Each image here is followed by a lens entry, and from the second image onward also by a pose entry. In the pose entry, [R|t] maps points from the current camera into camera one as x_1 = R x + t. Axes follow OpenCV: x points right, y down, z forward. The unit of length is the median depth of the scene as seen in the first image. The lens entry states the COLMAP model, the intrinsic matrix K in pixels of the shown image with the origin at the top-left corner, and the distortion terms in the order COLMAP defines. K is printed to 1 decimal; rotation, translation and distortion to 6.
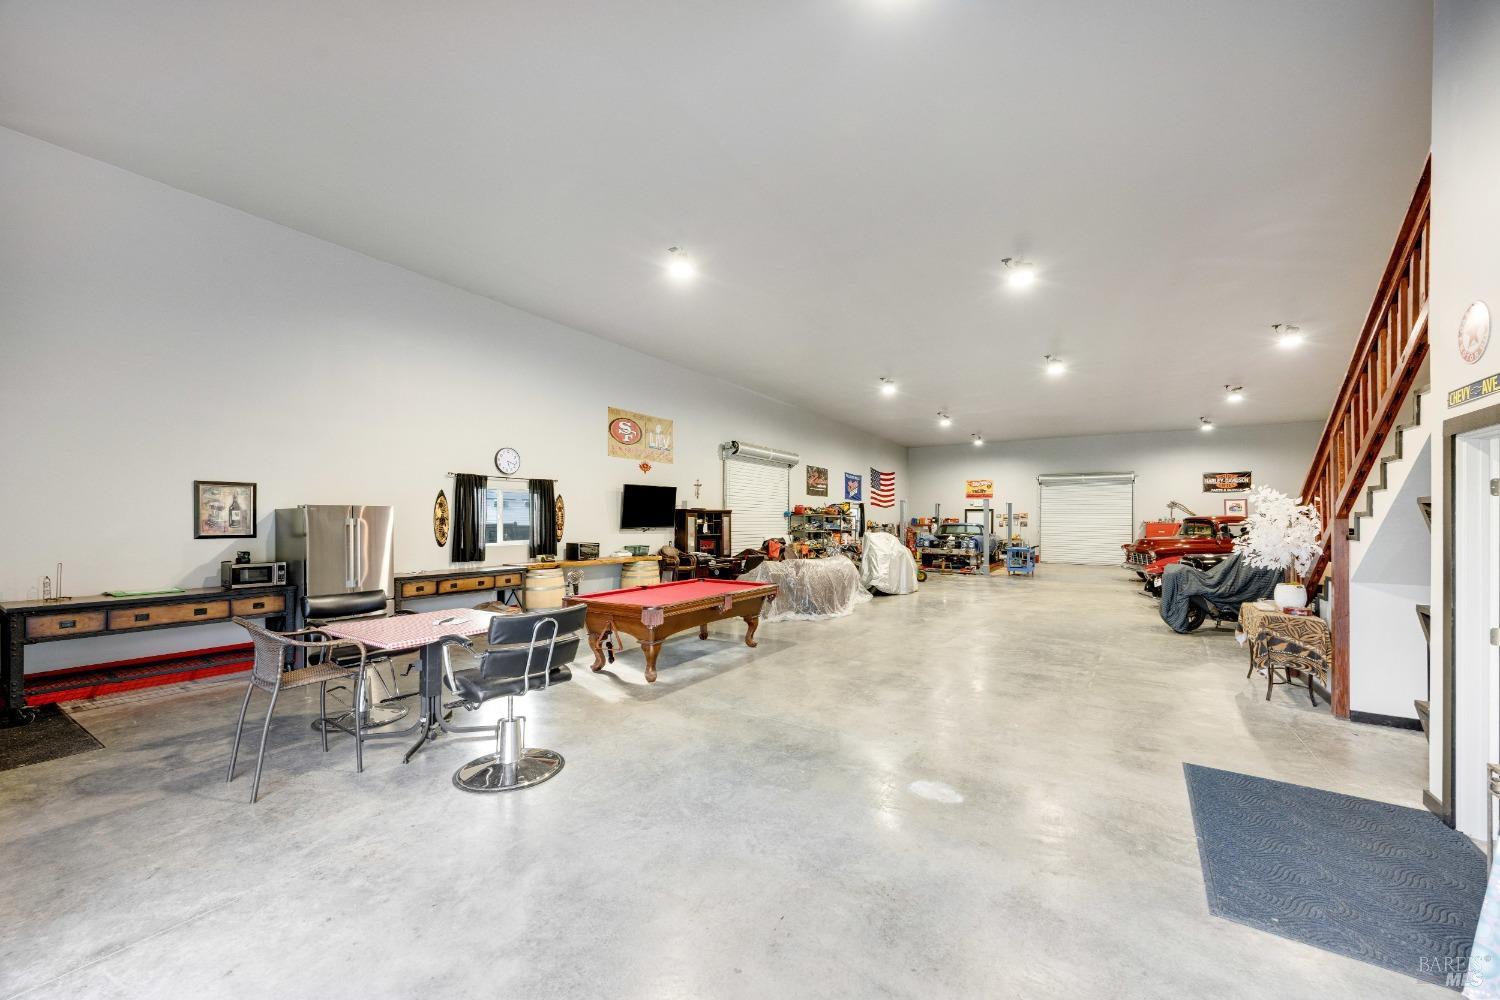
lens RADIAL K [[578.8, 0, 744.5], [0, 578.8, 515.8], [0, 0, 1]] dist [0.001223, -0.000898]
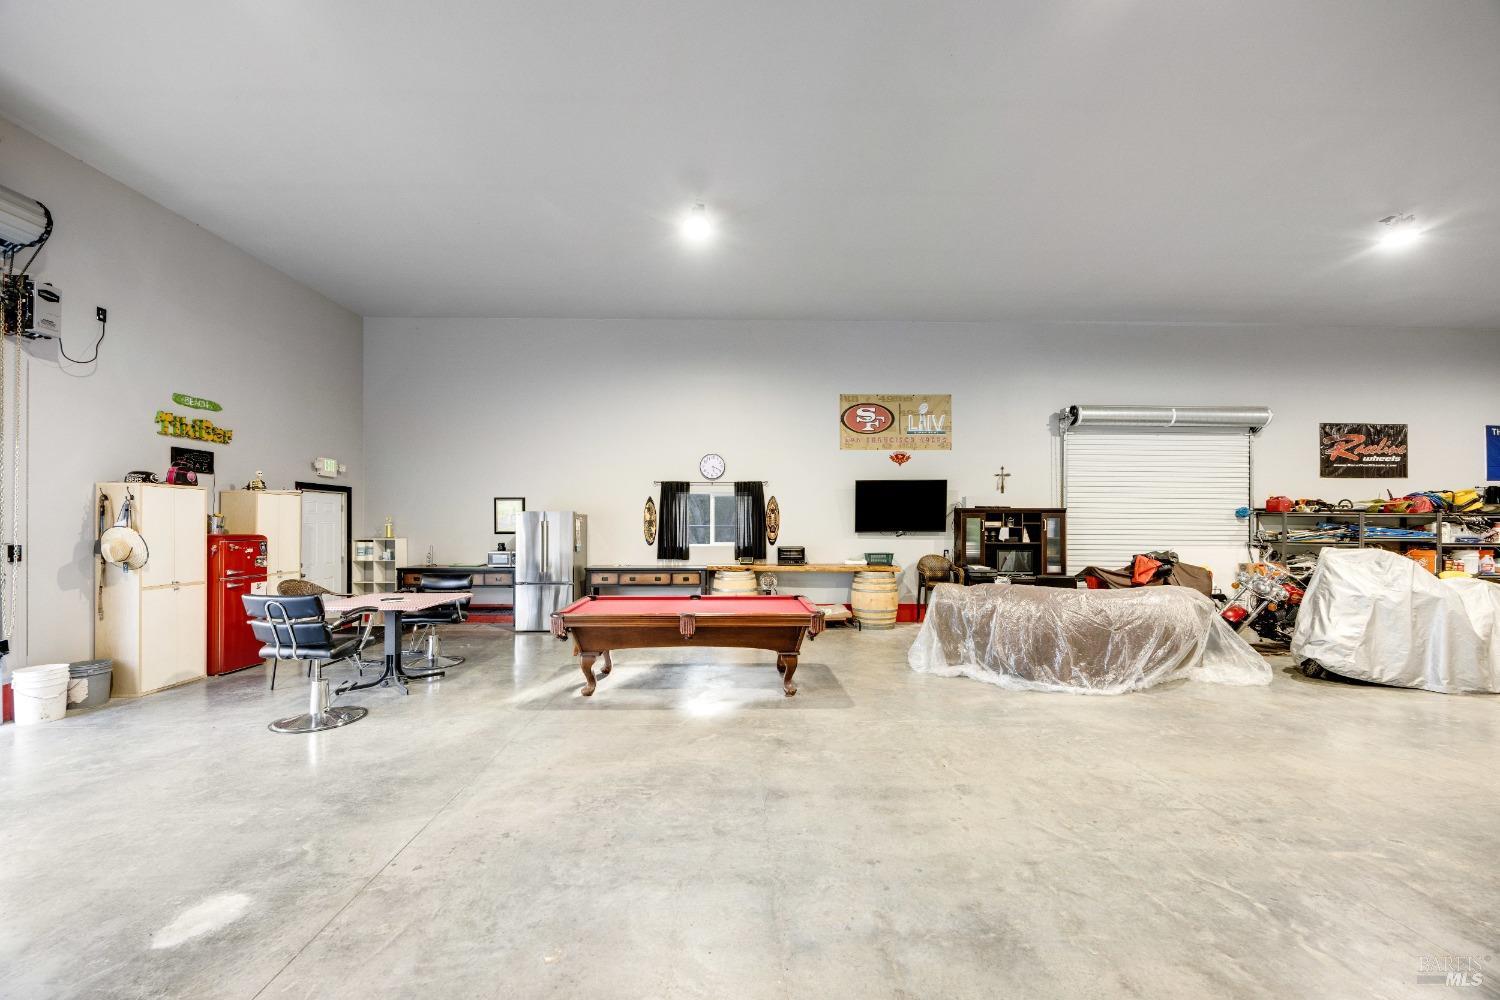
lens RADIAL K [[578.8, 0, 739.2], [0, 578.8, 519.7], [0, 0, 1]] dist [0.001223, -0.000898]
pose [[0.557243, -0.003917, -0.830340, 0.336819], [0.004405, 0.999989, -0.001761, 0.003213], [0.830338, -0.002676, 0.557254, 0.309304]]
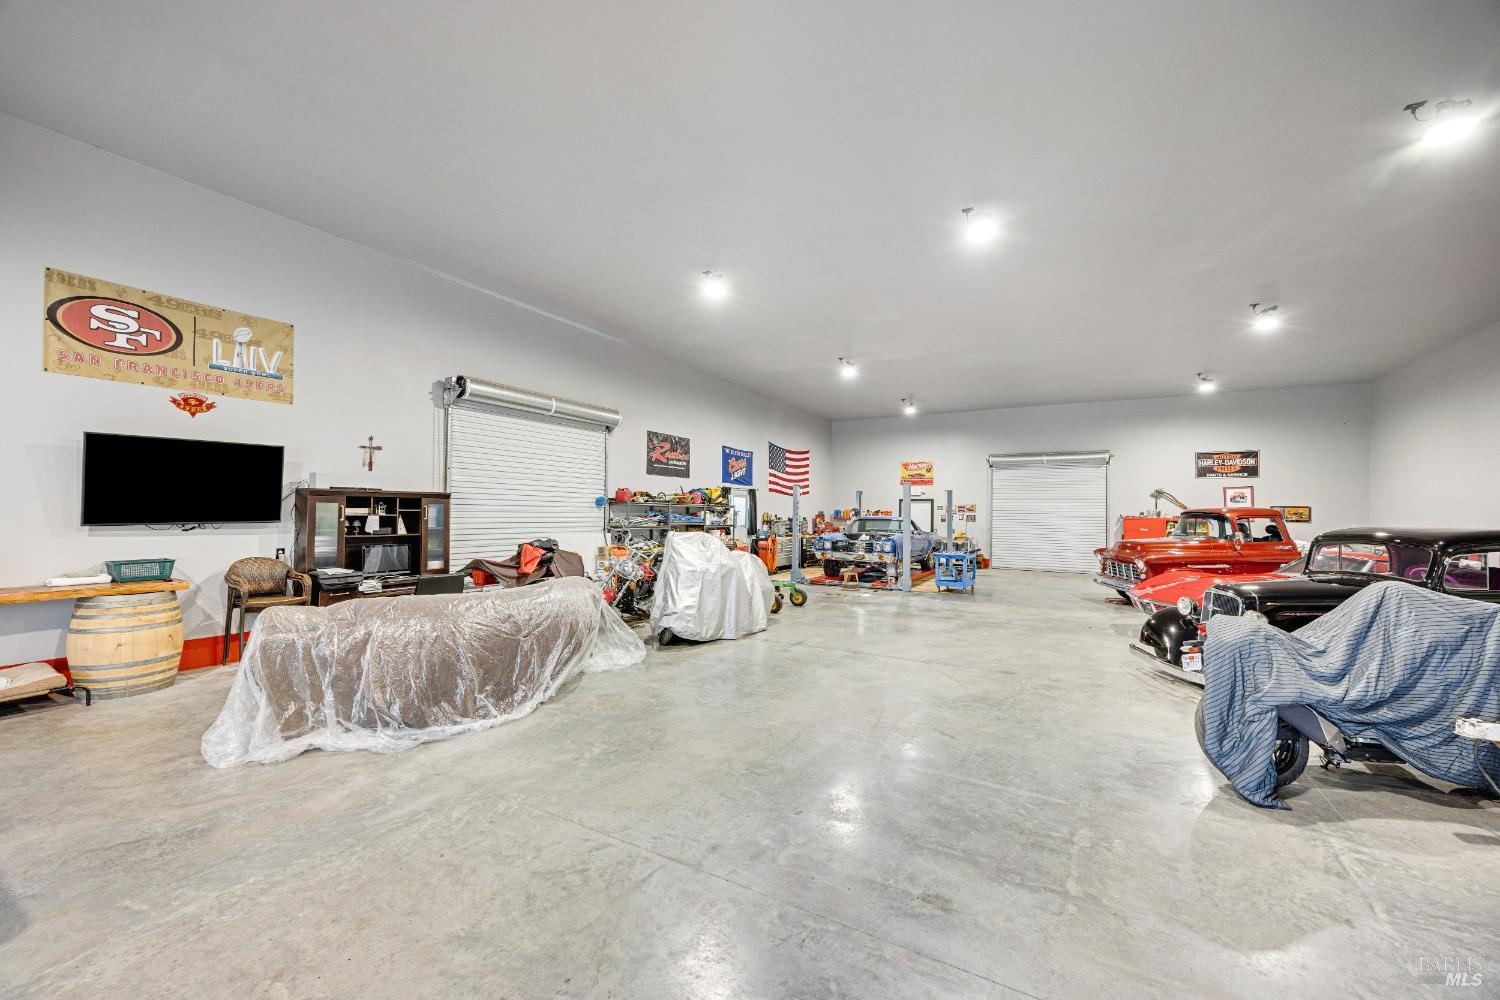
lens RADIAL K [[578.8, 0, 749.7], [0, 578.8, 503.3], [0, 0, 1]] dist [0.001223, -0.000898]
pose [[0.998823, 0.005465, 0.048196, 0.257698], [-0.005072, 0.999953, -0.008268, 0.004022], [-0.048239, 0.008014, 0.998804, 0.411308]]
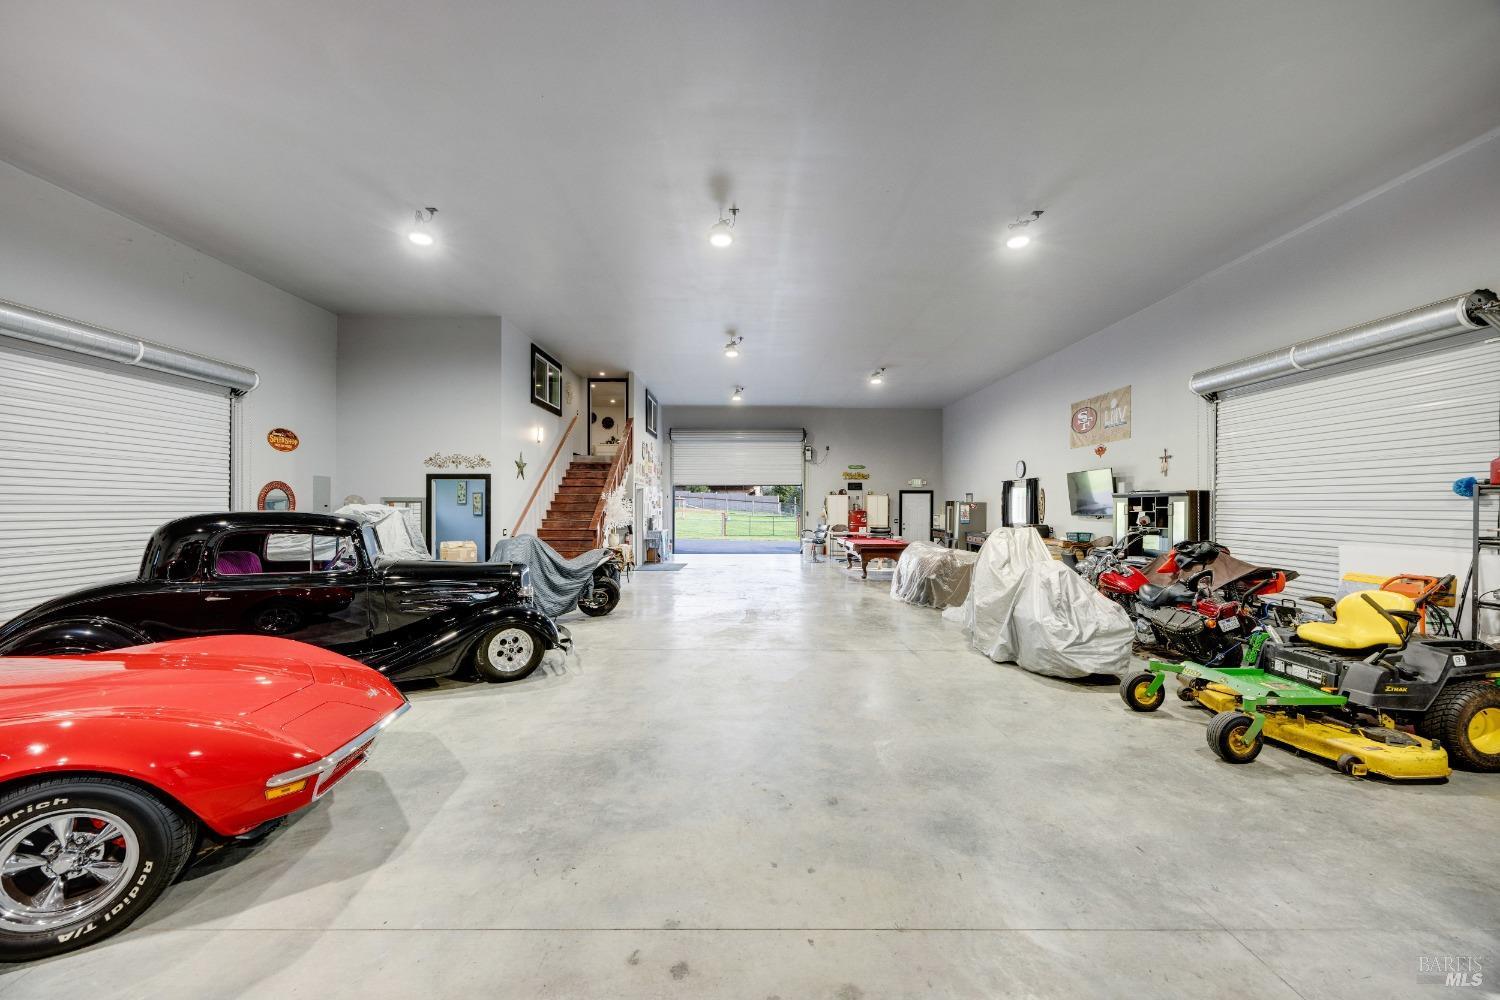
lens RADIAL K [[578.8, 0, 746.7], [0, 578.8, 504.7], [0, 0, 1]] dist [0.001223, -0.000898]
pose [[-0.835311, -0.000755, -0.549777, 0.725328], [0.003880, 0.999966, -0.007269, 0.007145], [0.549764, -0.008206, -0.835280, 1.290740]]
